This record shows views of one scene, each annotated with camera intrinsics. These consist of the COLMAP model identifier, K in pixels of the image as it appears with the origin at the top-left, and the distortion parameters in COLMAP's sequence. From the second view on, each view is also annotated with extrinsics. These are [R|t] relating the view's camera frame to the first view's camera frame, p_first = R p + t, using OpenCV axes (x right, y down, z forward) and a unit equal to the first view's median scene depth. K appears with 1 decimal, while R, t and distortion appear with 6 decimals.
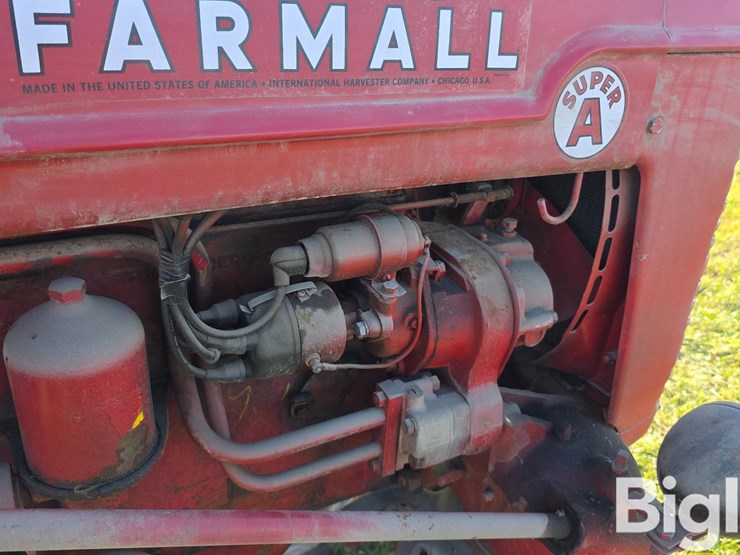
lens RADIAL K [[643.9, 0, 365.2], [0, 643.9, 282.0], [0, 0, 1]] dist [0.100733, -0.185349]
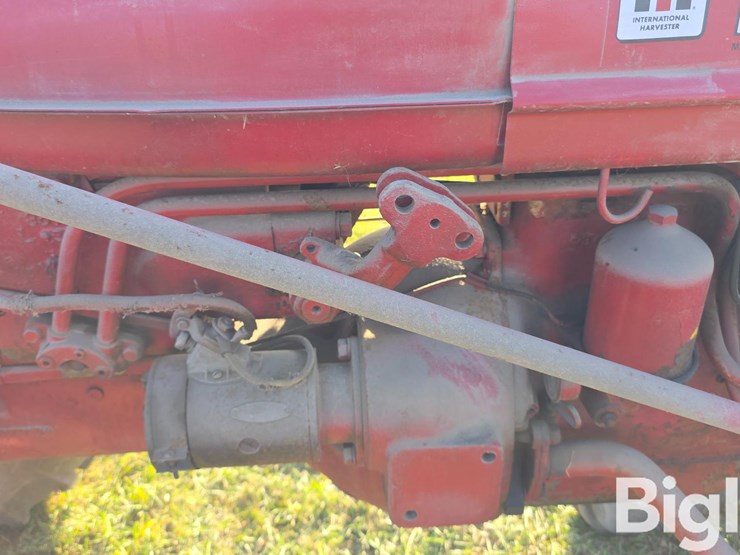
lens RADIAL K [[657.7, 0, 387.8], [0, 657.7, 273.9], [0, 0, 1]] dist [0.016252, -0.000635]
pose [[0.904791, 0.150800, -0.398262, -0.327674], [-0.125210, 0.988070, 0.089671, 0.058576], [0.407033, -0.031267, 0.912878, -0.248254]]
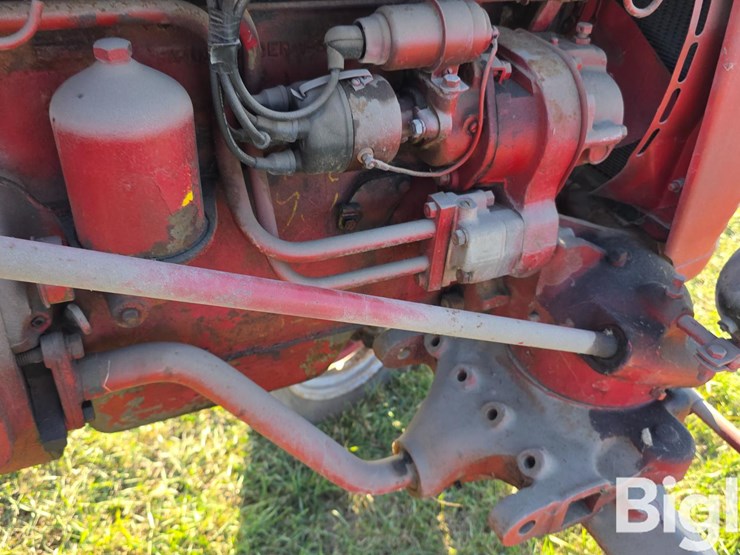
lens RADIAL K [[647.7, 0, 370.0], [0, 647.7, 277.5], [0, 0, 1]] dist [0.061599, -0.099245]
pose [[0.997847, 0.048357, -0.044305, -0.022286], [-0.039961, 0.983948, 0.173925, 0.123994], [0.052005, -0.171780, 0.983762, 0.026763]]
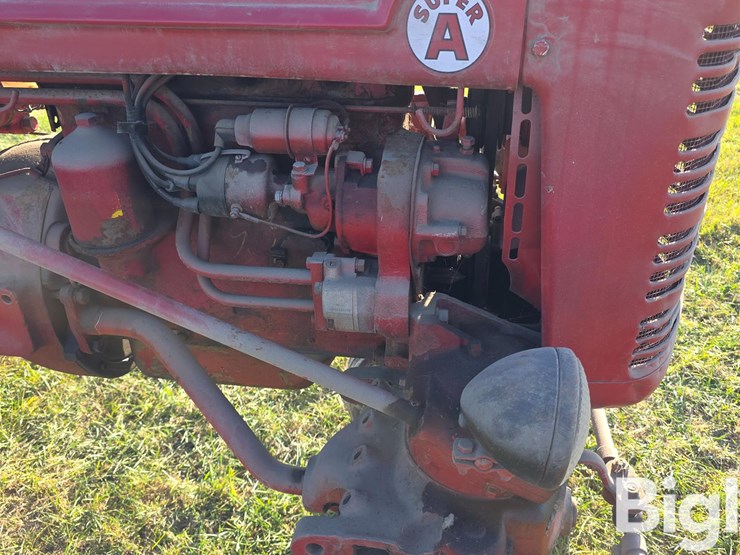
lens RADIAL K [[657.7, 0, 387.8], [0, 657.7, 273.9], [0, 0, 1]] dist [0.016252, -0.000635]
pose [[0.793978, 0.251566, -0.553456, 0.890908], [-0.213444, 0.967766, 0.133681, 0.003139], [0.569246, 0.011992, 0.822080, 0.069325]]
